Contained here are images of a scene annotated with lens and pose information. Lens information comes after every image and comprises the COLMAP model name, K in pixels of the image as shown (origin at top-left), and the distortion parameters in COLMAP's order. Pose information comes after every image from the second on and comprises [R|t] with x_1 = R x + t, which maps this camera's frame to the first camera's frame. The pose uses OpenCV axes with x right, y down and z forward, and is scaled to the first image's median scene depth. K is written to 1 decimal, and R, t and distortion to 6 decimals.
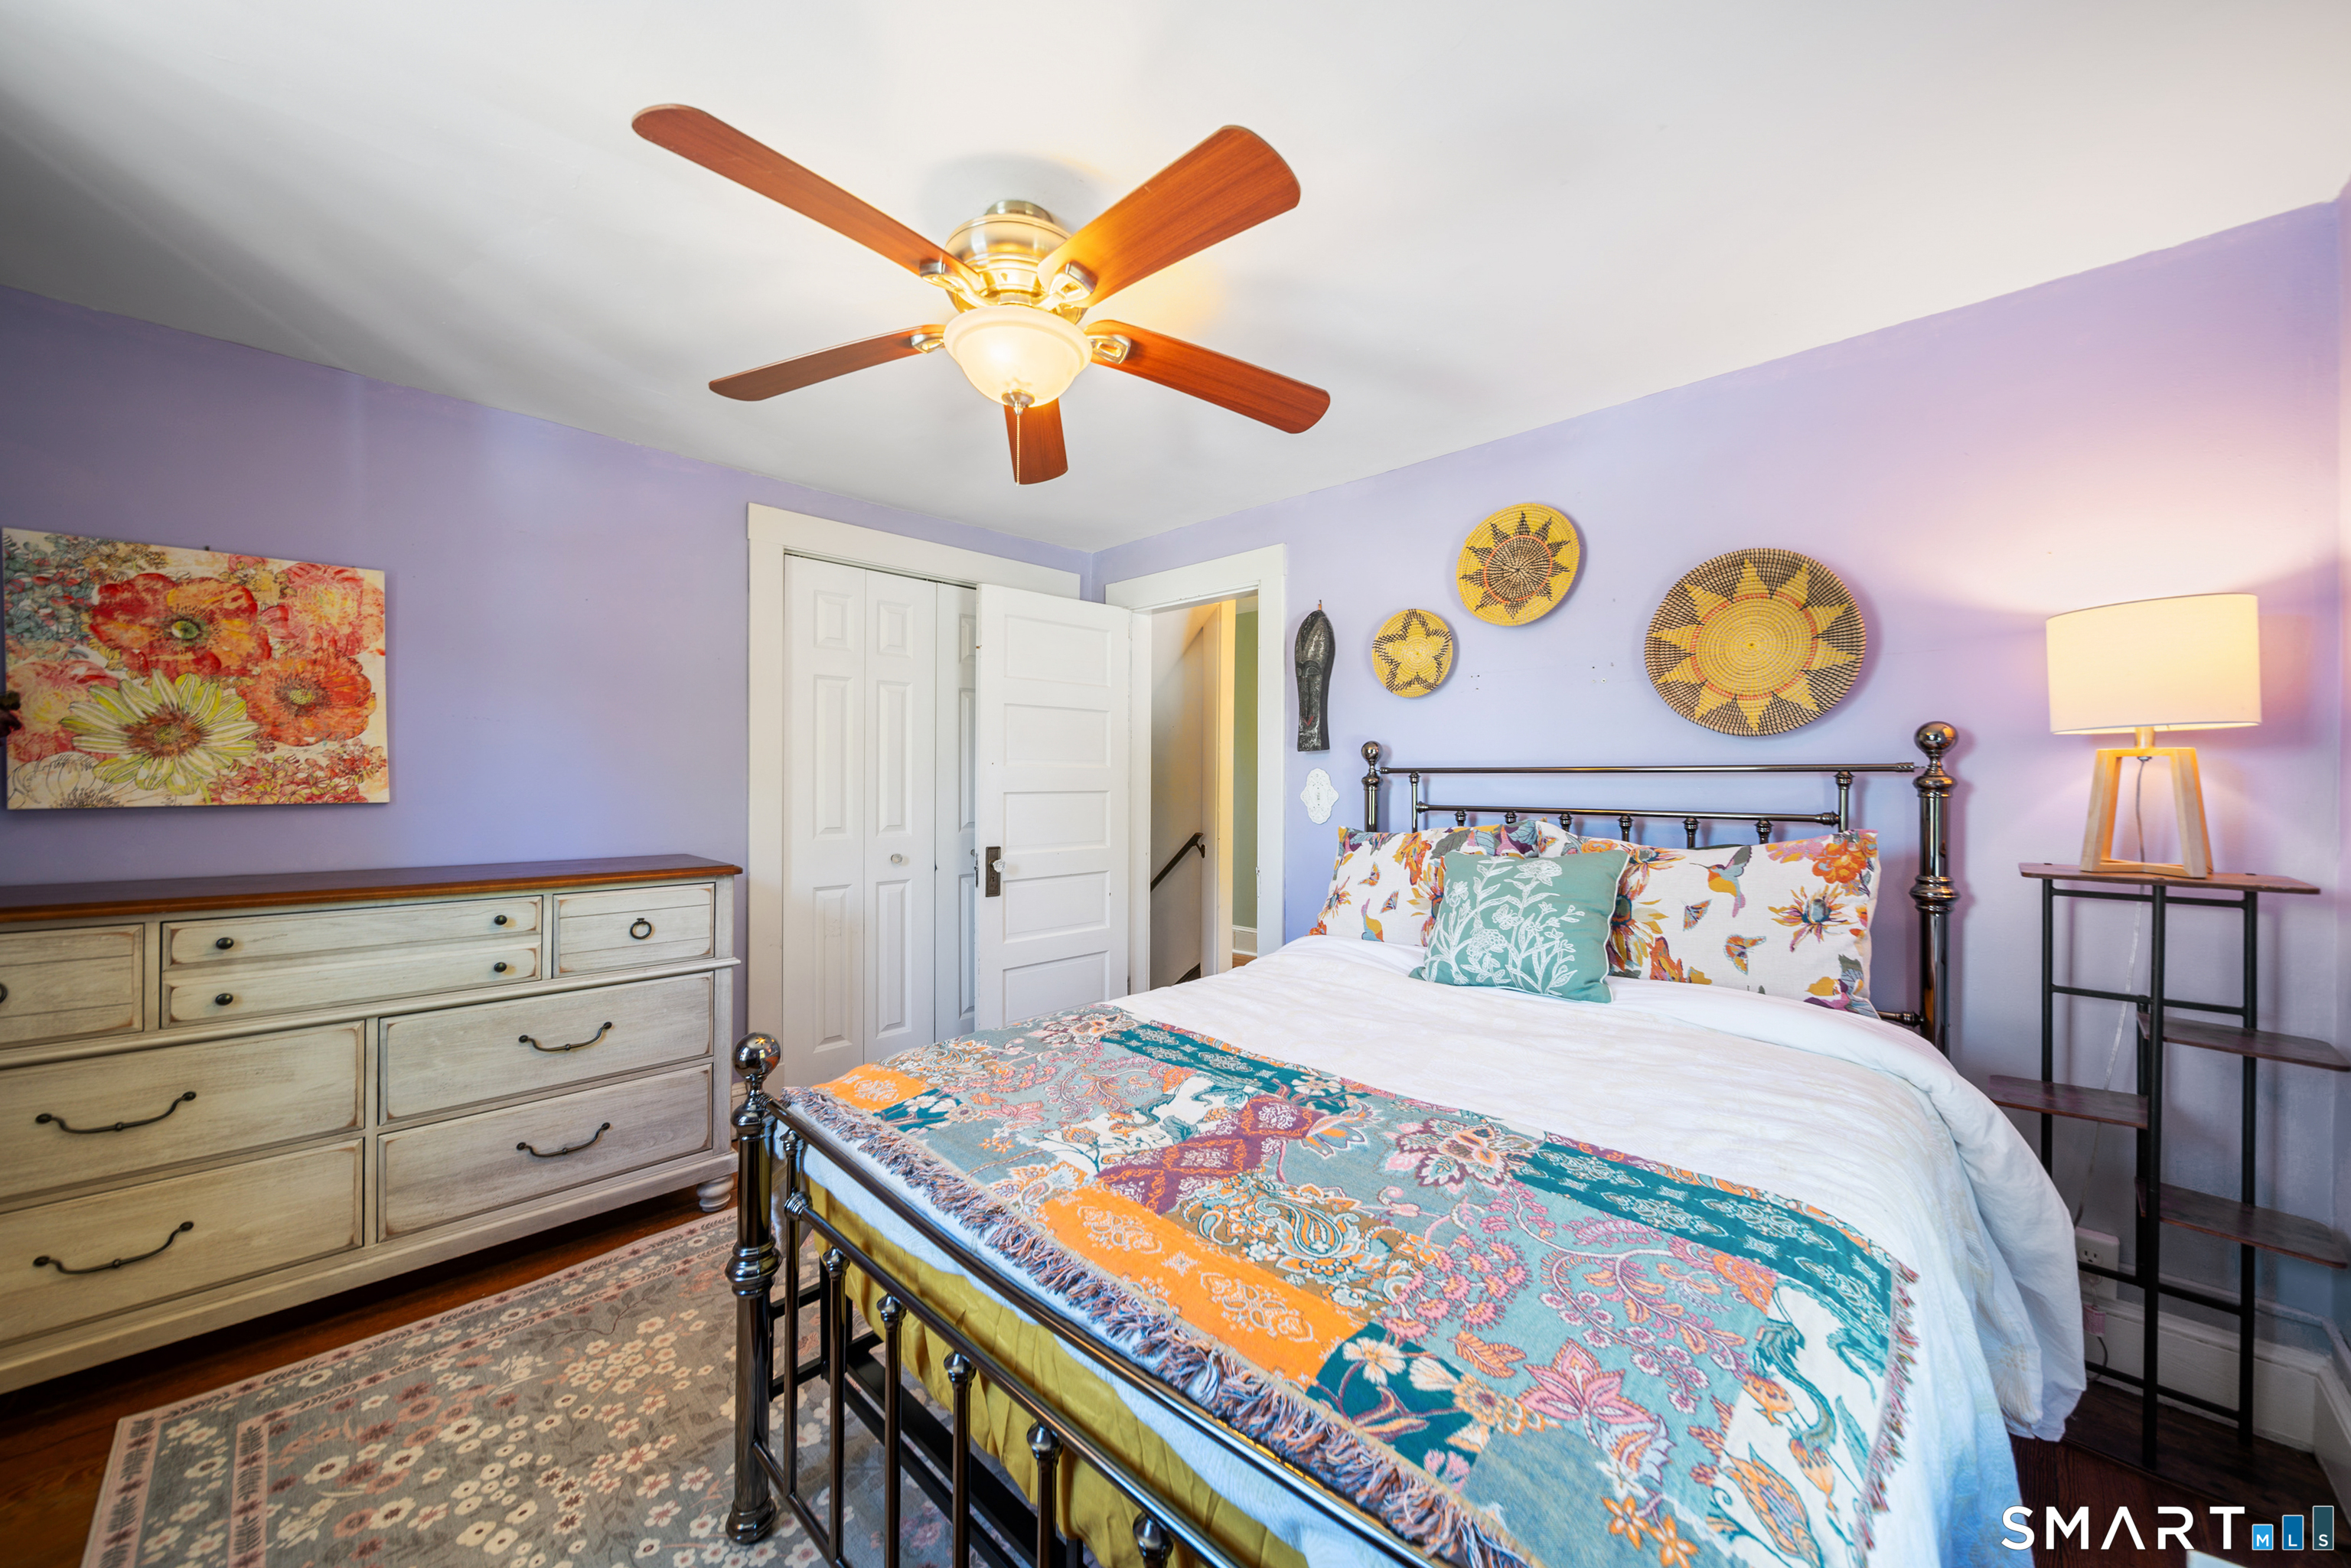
lens RADIAL K [[882.2, 0, 1180.1], [0, 882.2, 774.3], [0, 0, 1]] dist [-0.000660, -0.000041]
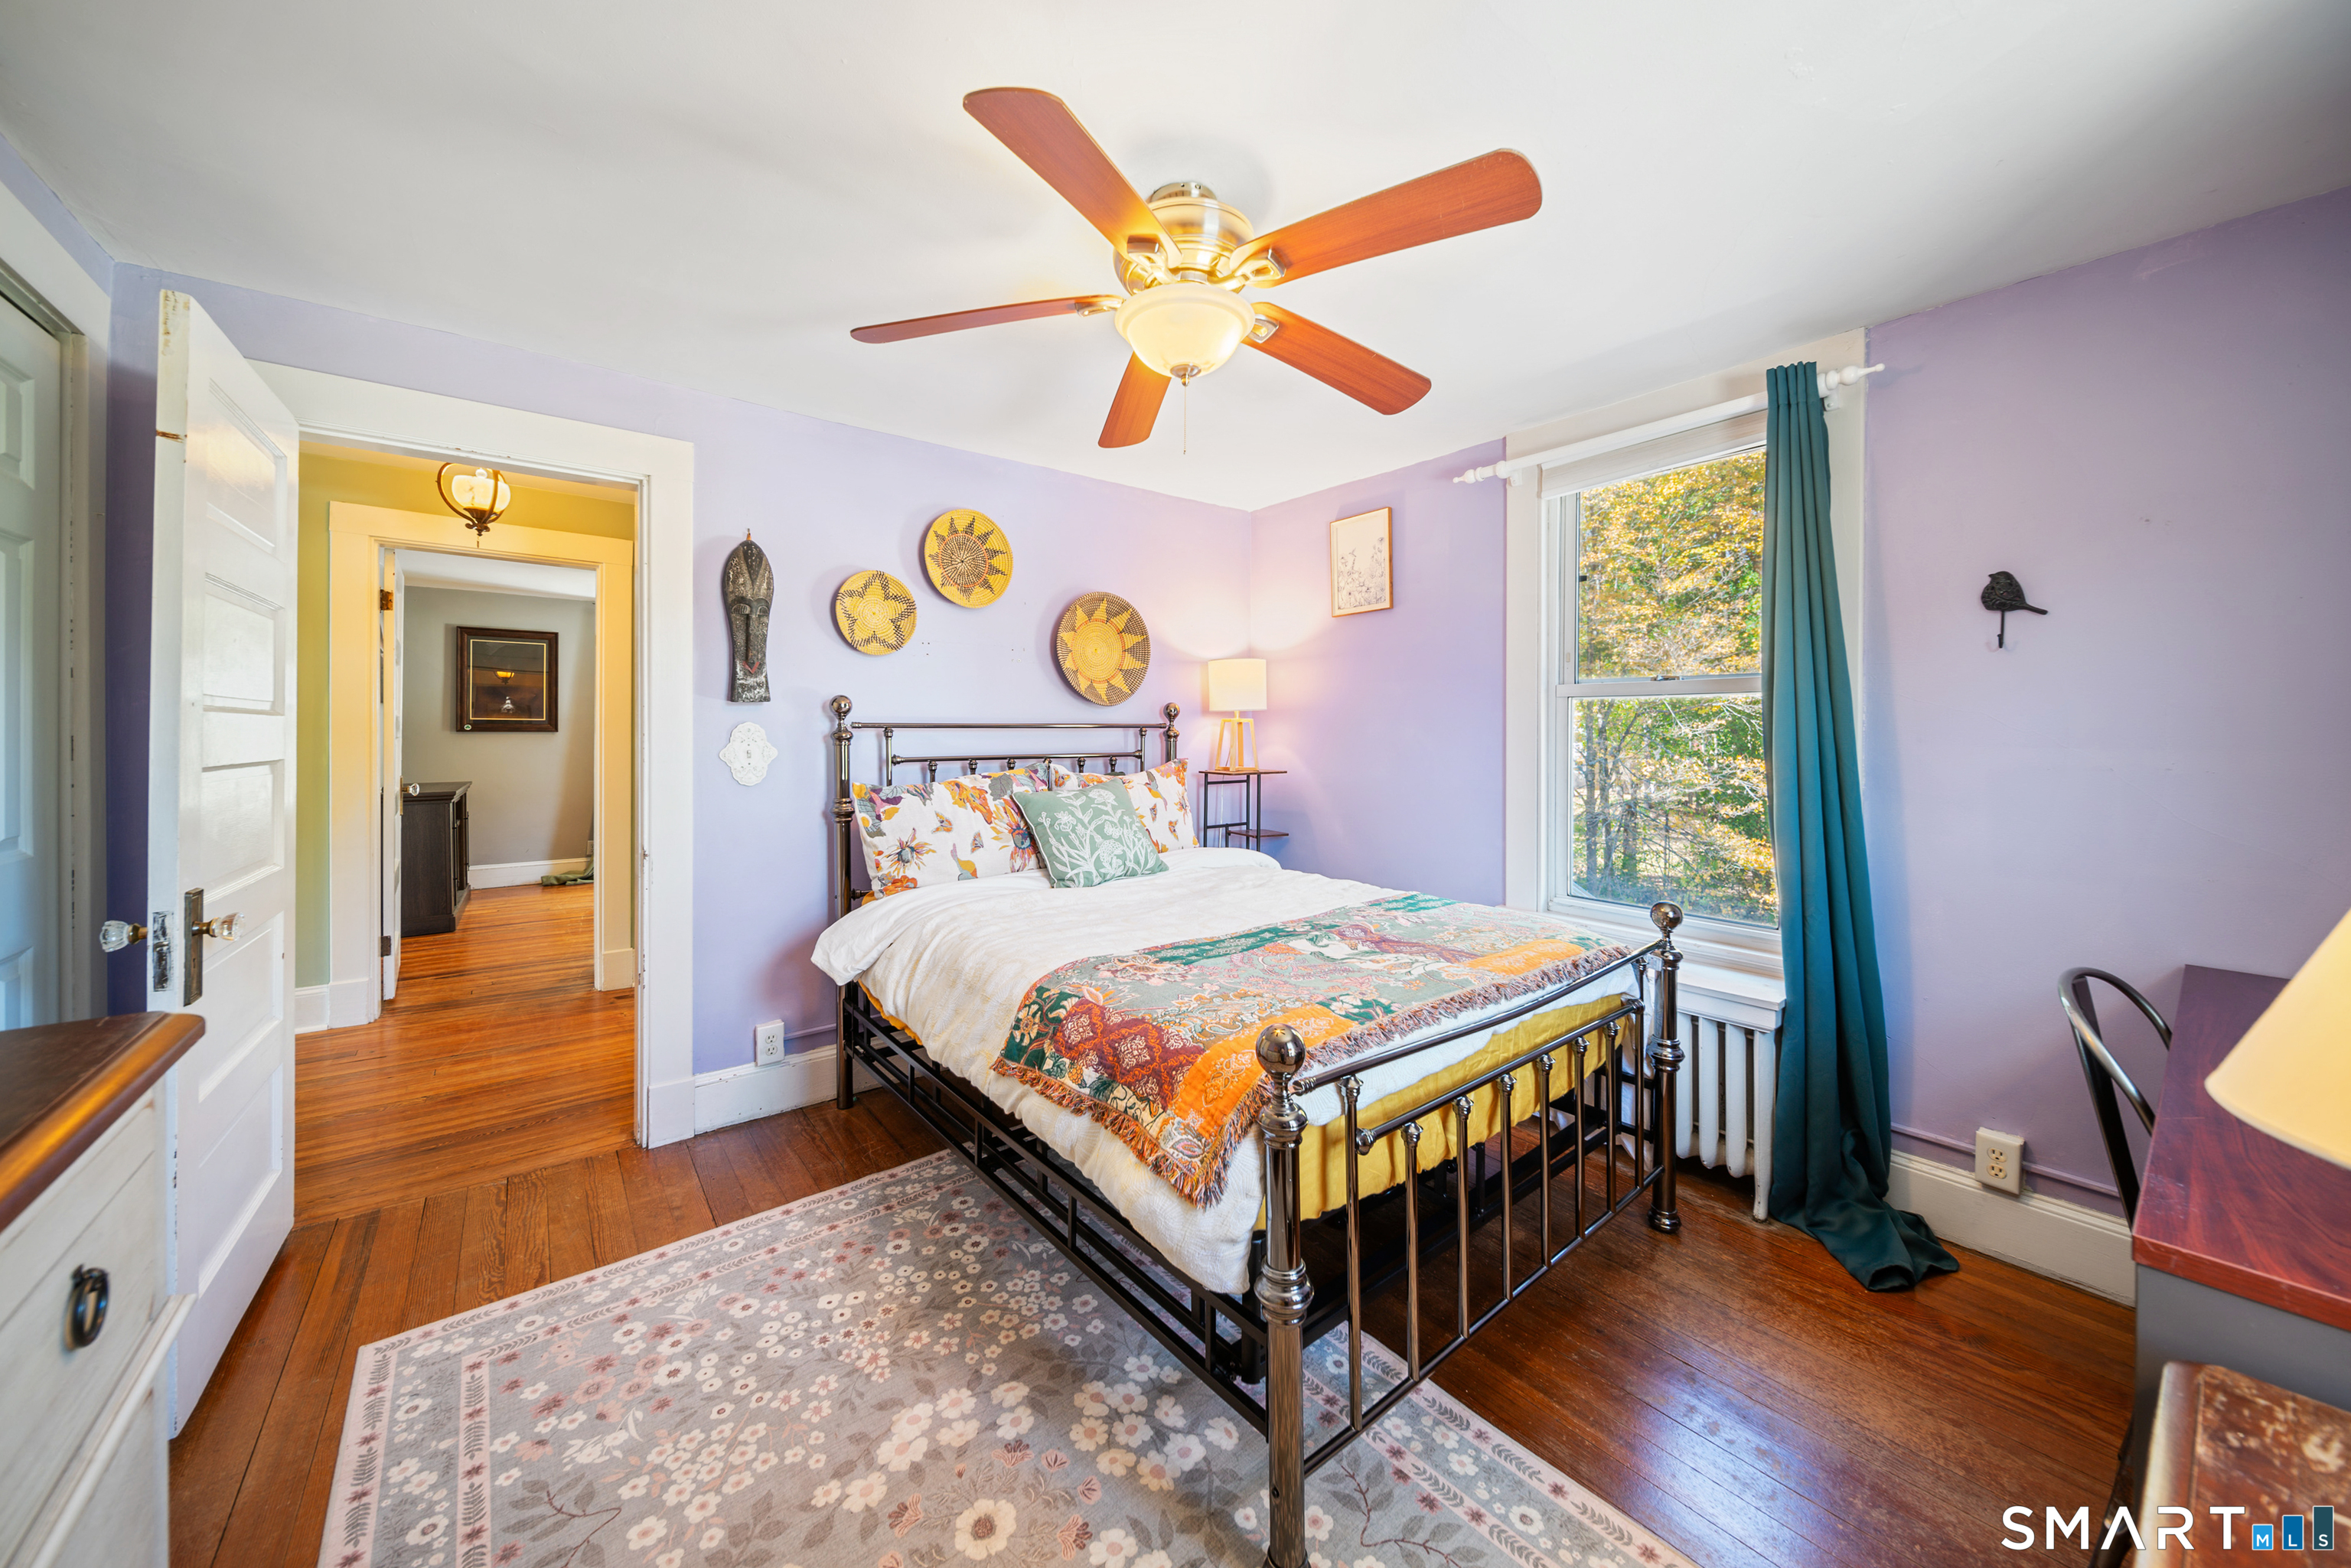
lens RADIAL K [[844.7, 0, 1206.2], [0, 844.7, 733.5], [0, 0, 1]] dist [0.008306, 0.000024]
pose [[0.078005, -0.008164, 0.996920, -0.906982], [-0.003150, 0.999959, 0.008435, -0.005901], [-0.996948, -0.003798, 0.077976, 0.686126]]
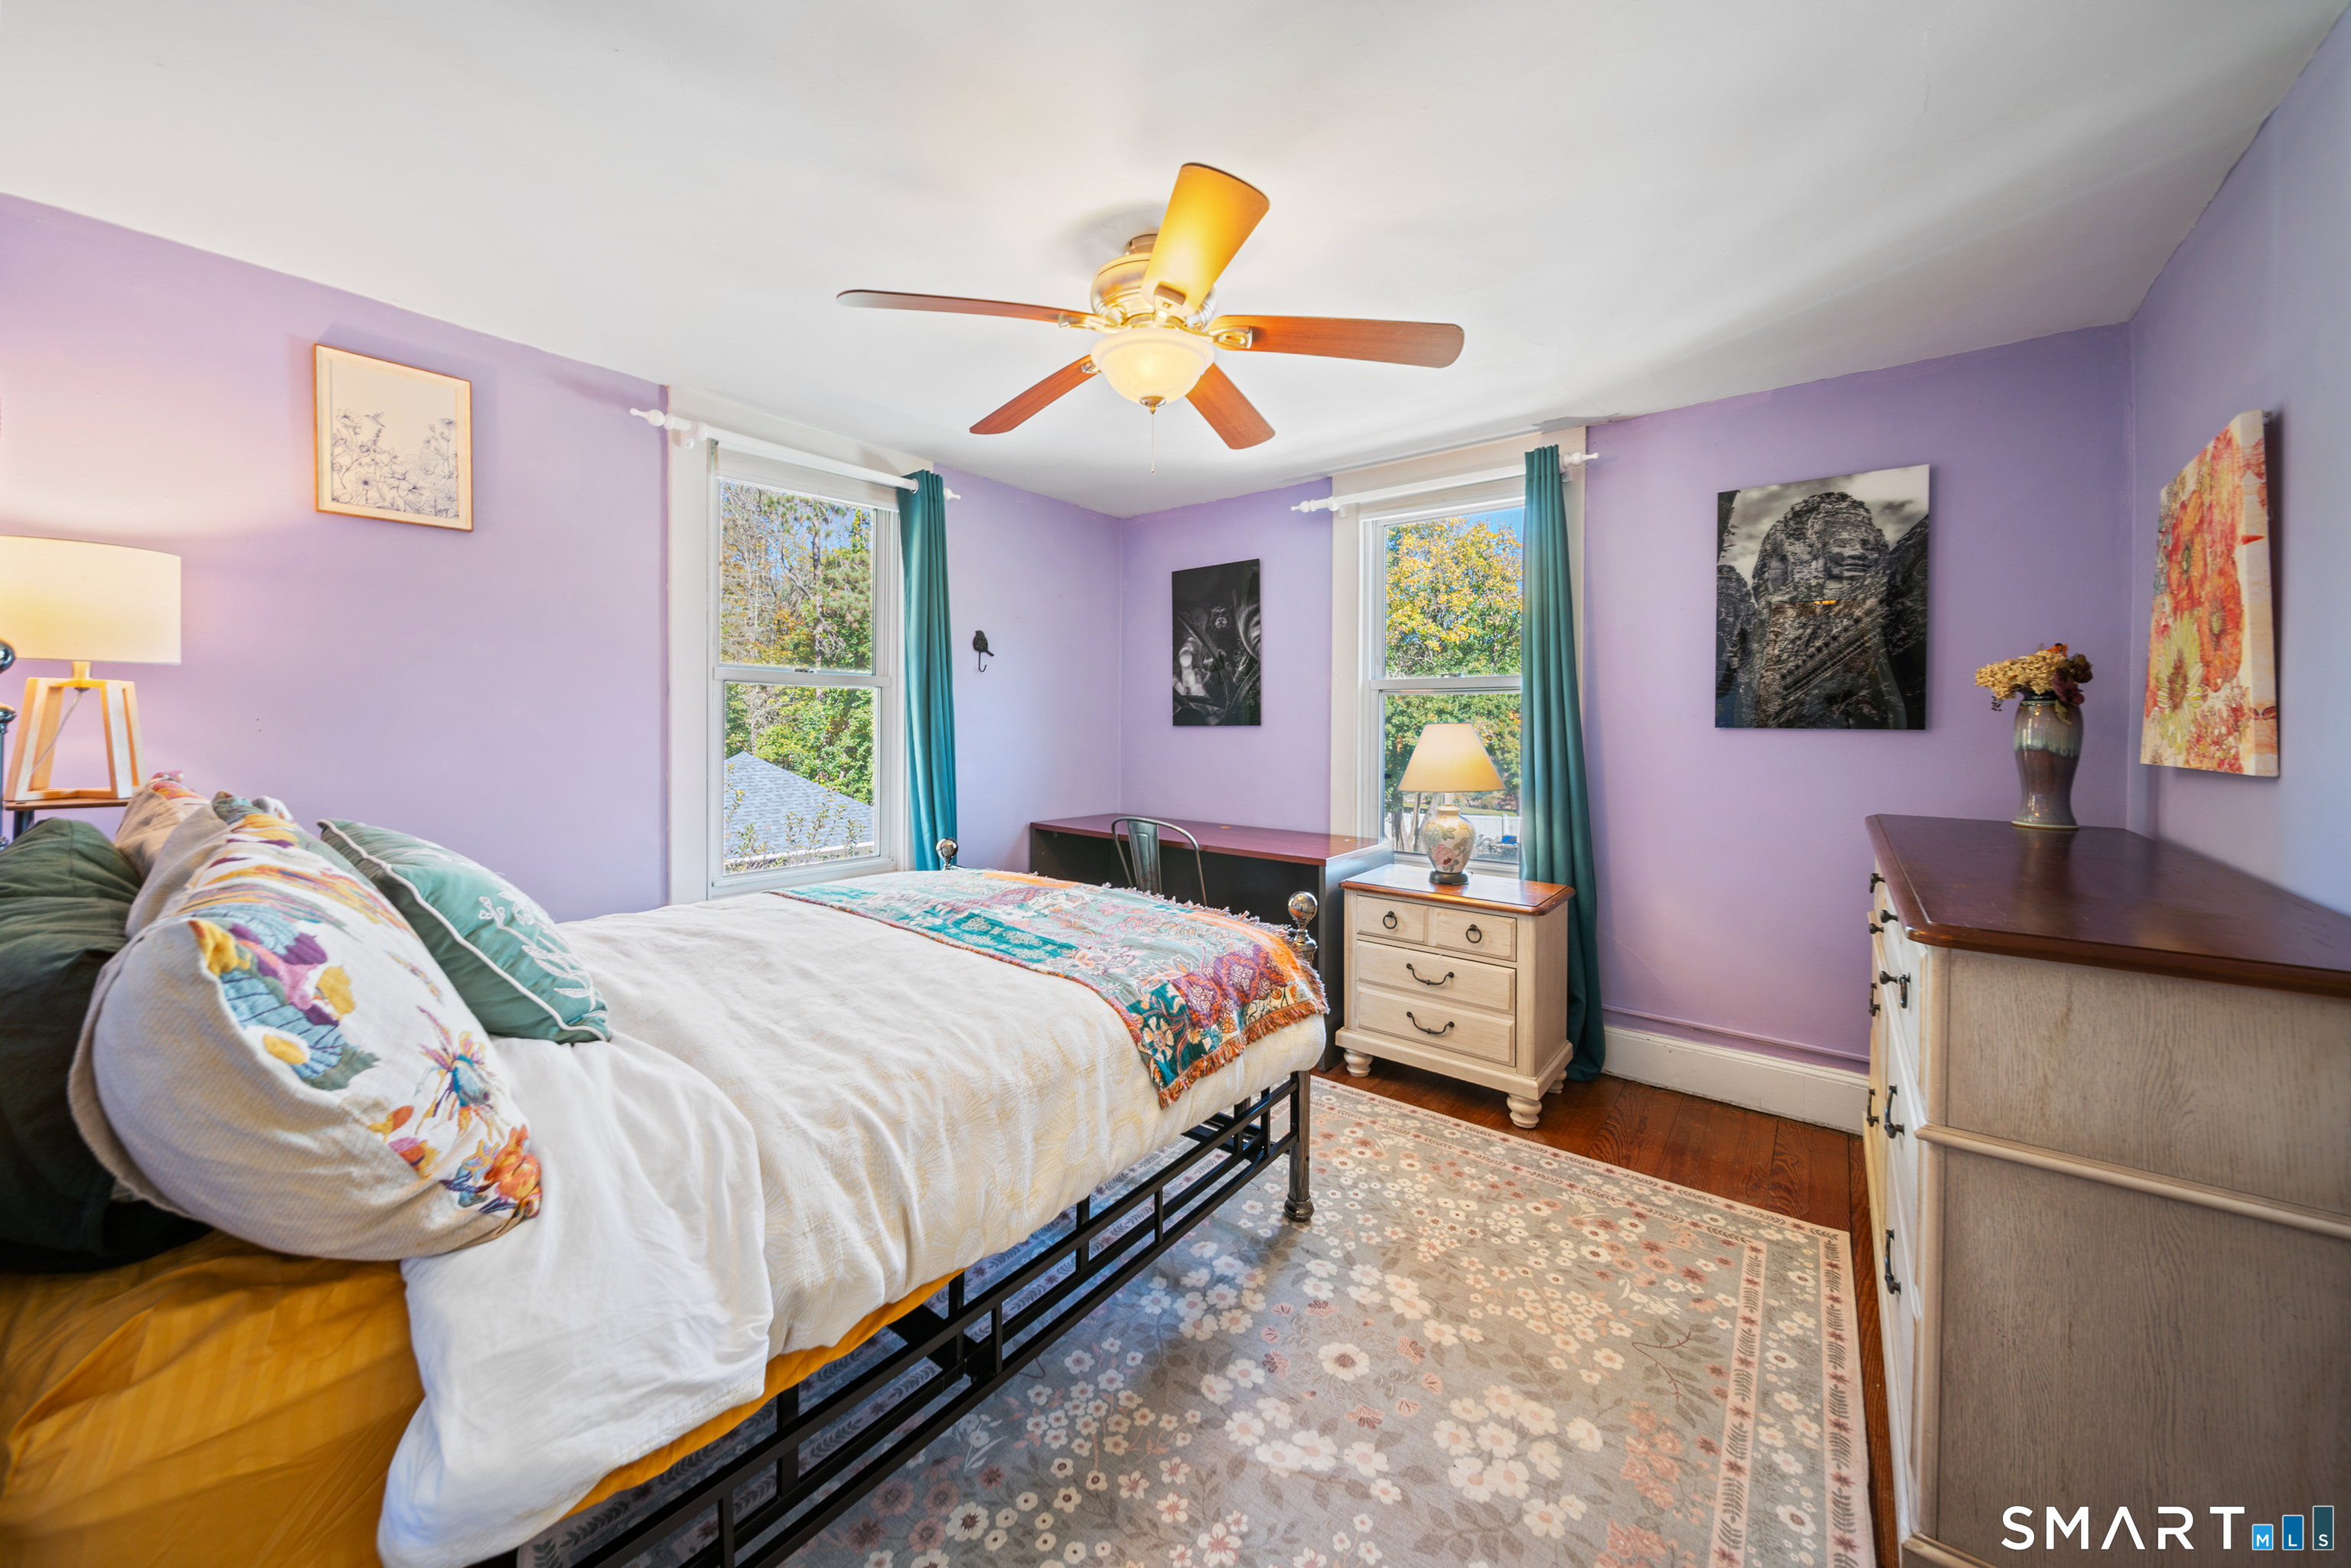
lens RADIAL K [[784.6, 0, 1169.7], [0, 784.6, 724.6], [0, 0, 1]] dist [-0.001579, -0.000033]
pose [[-0.993976, -0.012455, -0.108884, -0.071926], [-0.013151, 0.999897, 0.005672, 0.001625], [0.108802, 0.007069, -0.994038, 1.568471]]
